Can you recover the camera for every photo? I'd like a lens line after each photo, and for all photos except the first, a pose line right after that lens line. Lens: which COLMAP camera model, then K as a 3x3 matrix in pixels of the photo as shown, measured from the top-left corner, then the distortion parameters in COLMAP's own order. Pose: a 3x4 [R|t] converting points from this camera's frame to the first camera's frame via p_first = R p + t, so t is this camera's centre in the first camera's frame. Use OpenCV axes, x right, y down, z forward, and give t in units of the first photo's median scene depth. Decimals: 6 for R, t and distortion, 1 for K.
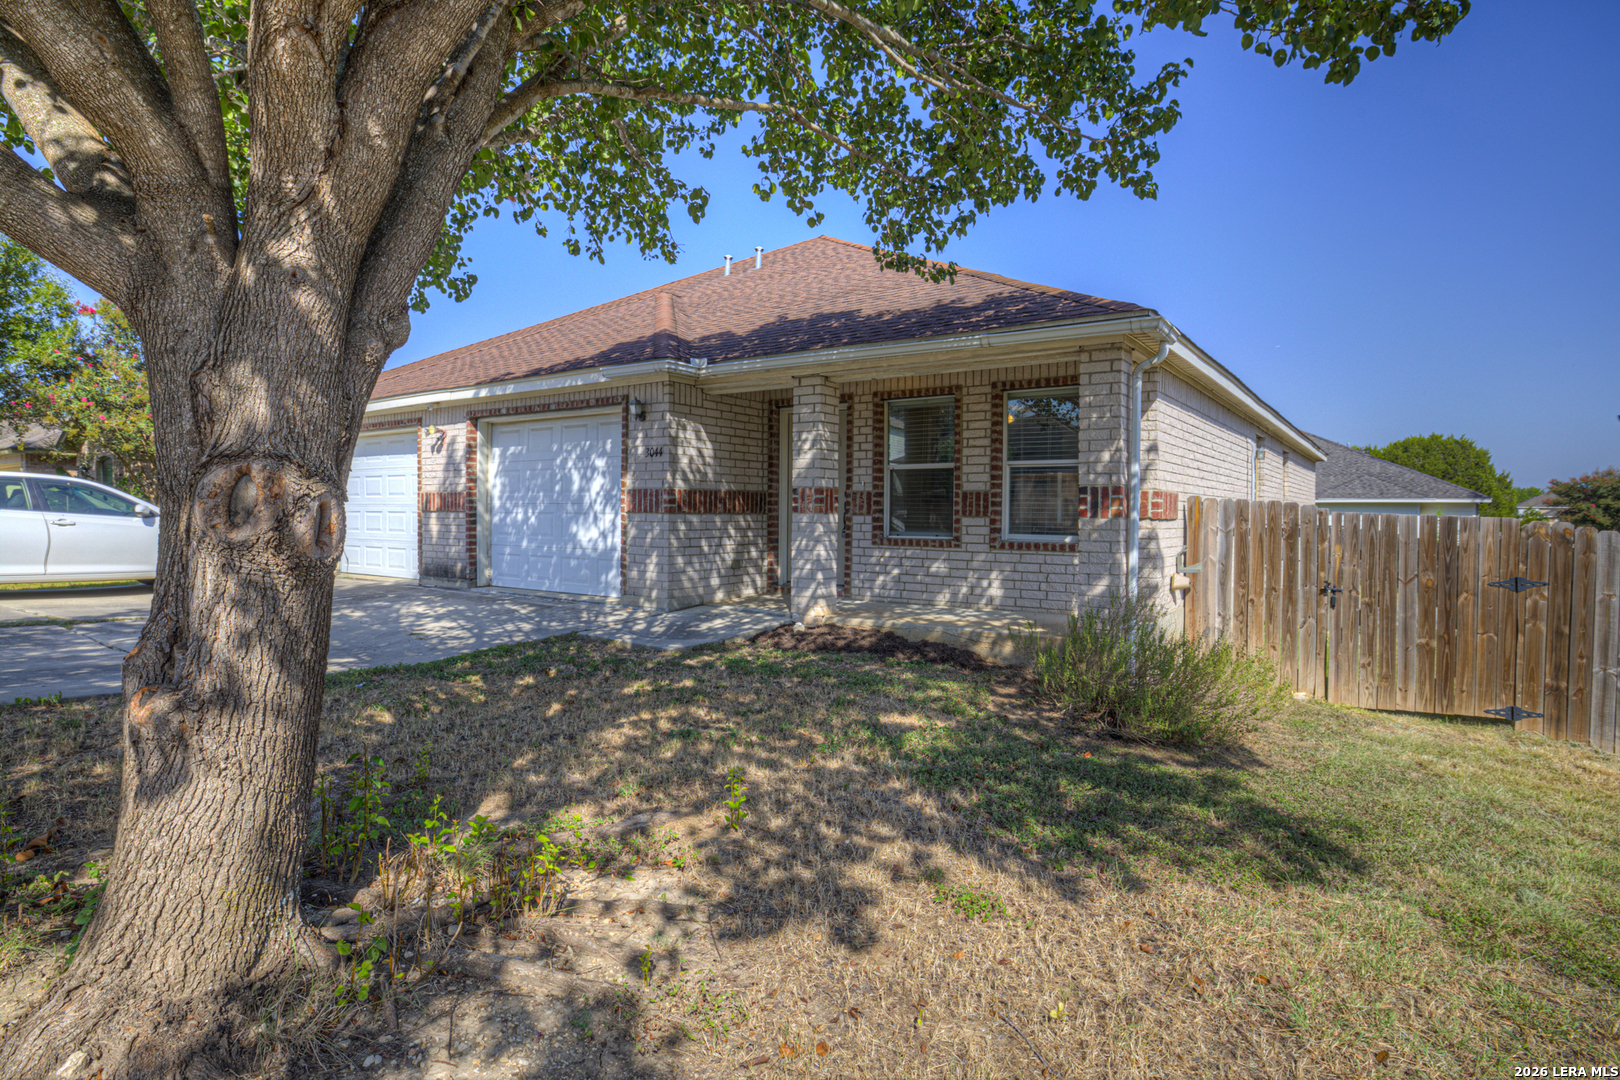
lens RADIAL K [[864.0, 0, 789.4], [0, 864.0, 539.2], [0, 0, 1]] dist [0.001145, 0.000152]
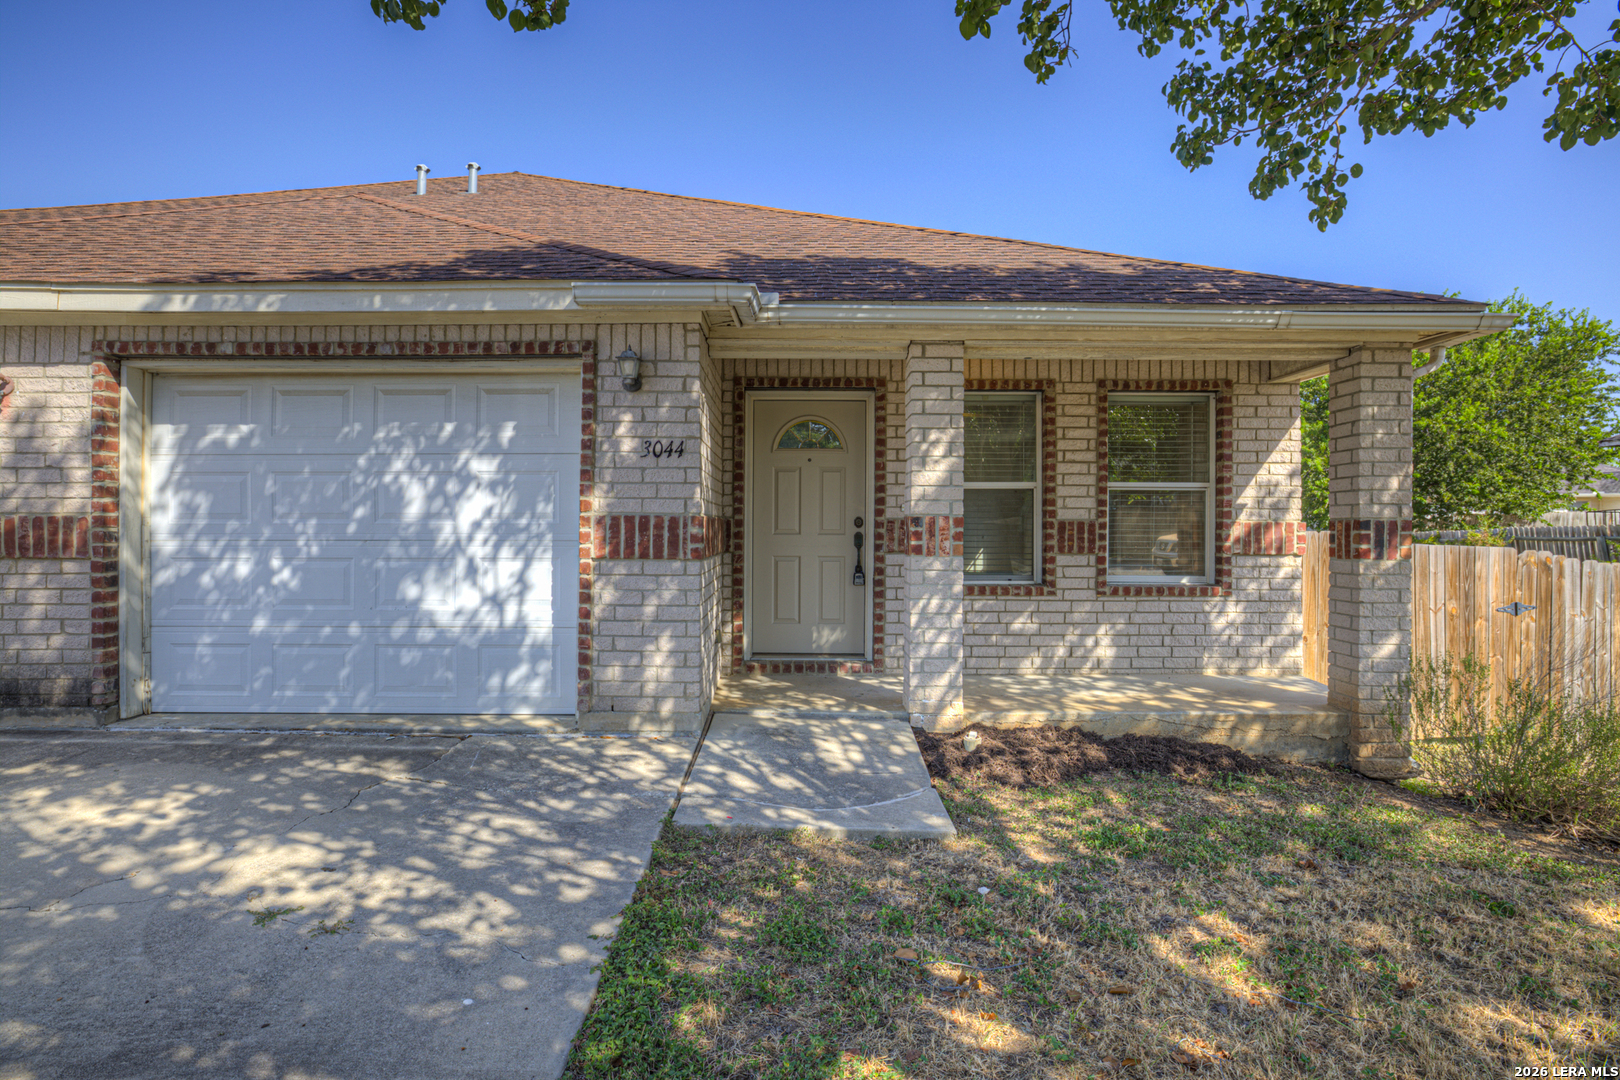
lens RADIAL K [[877.4, 0, 807.1], [0, 877.4, 528.0], [0, 0, 1]] dist [-0.001057, 0.000637]
pose [[0.812162, -0.007010, 0.583390, -0.403759], [0.022837, 0.999543, -0.019782, -0.037065], [-0.582985, 0.029389, 0.811951, 0.485639]]
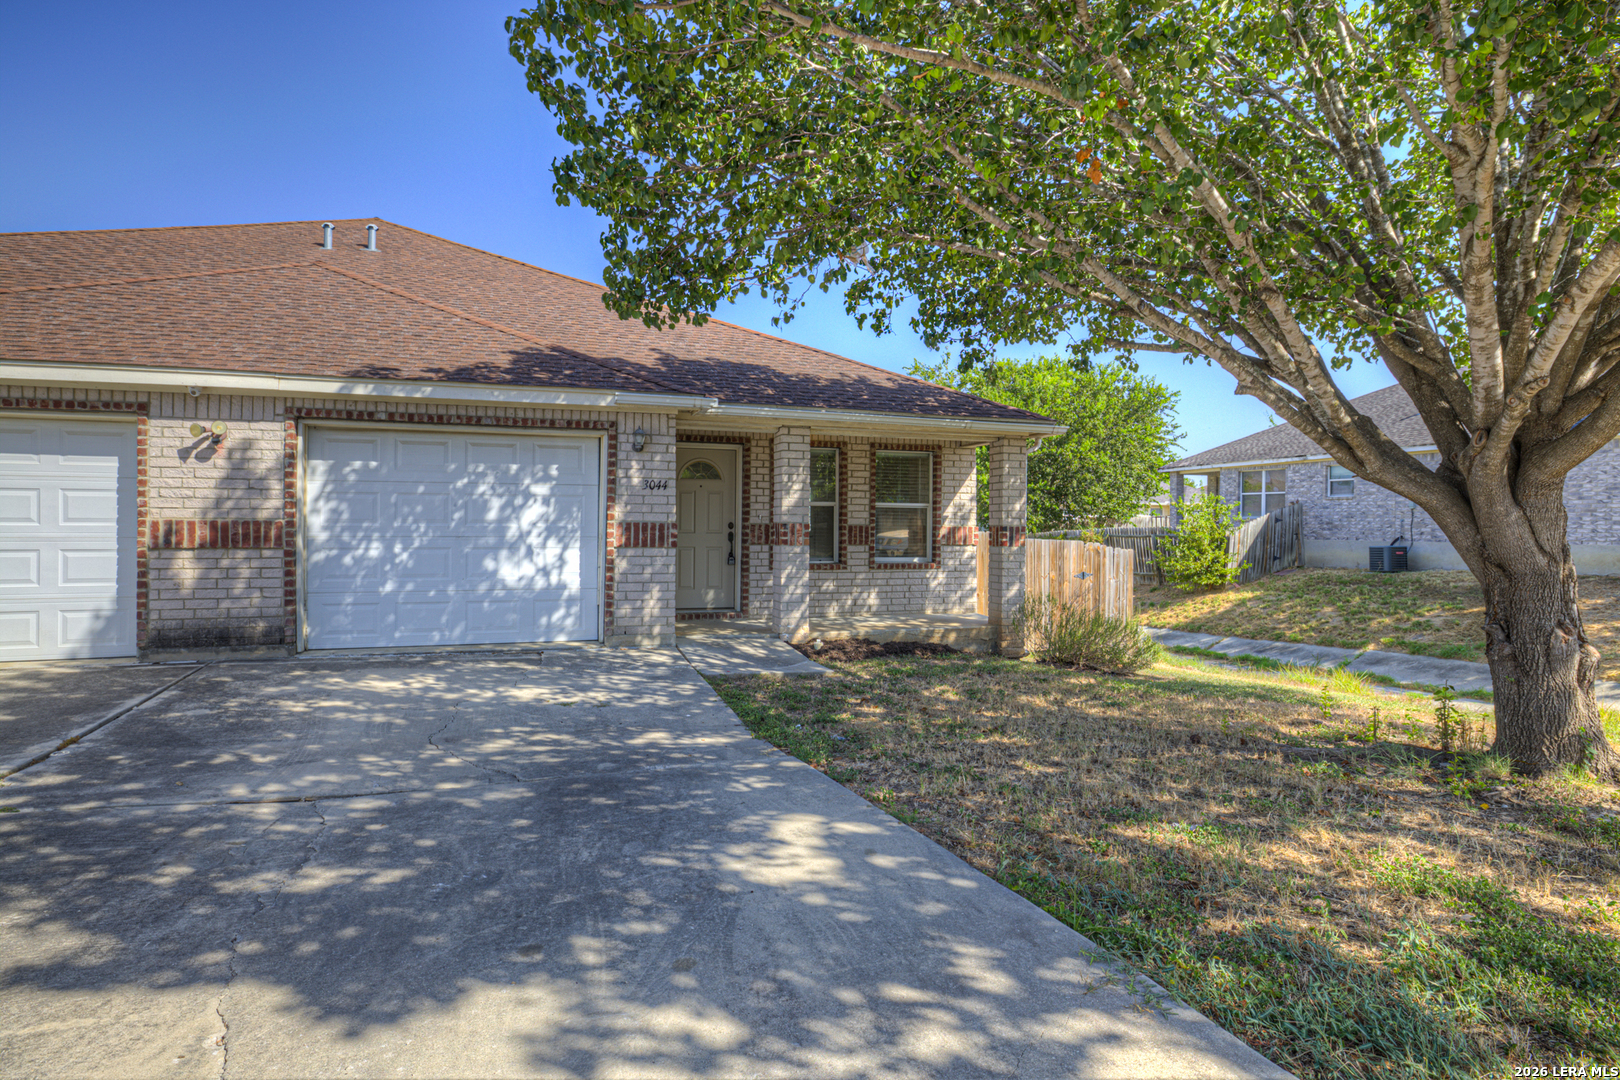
lens RADIAL K [[864.0, 0, 789.4], [0, 864.0, 539.2], [0, 0, 1]] dist [0.001145, 0.000152]
pose [[0.604088, -0.015853, 0.796760, -0.832666], [0.021300, 0.999766, 0.003742, -0.039157], [-0.796633, 0.014711, 0.604284, 0.284637]]
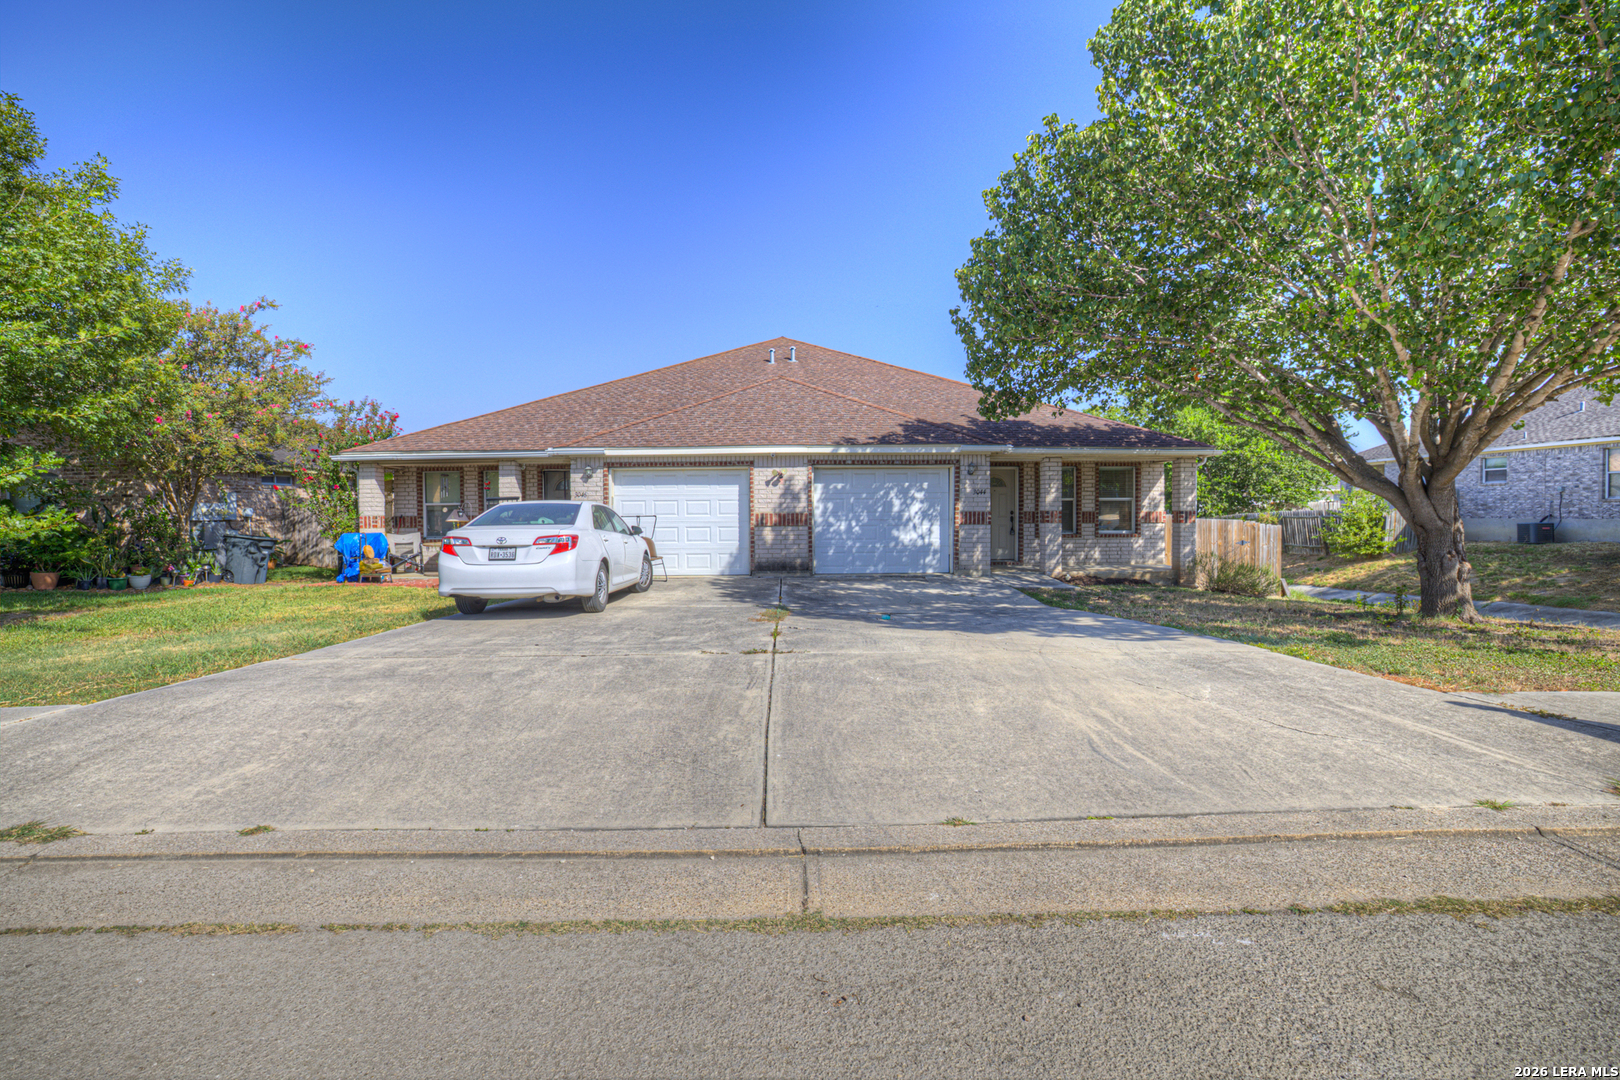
lens RADIAL K [[692.5, 0, 810.0], [0, 692.5, 540.0], [0, 0, 1]] dist [-0.002411, -0.000437]
pose [[0.794506, -0.035233, 0.606233, -1.348208], [0.029631, 0.999376, 0.019249, -0.035040], [-0.606532, 0.002670, 0.795054, 0.023801]]
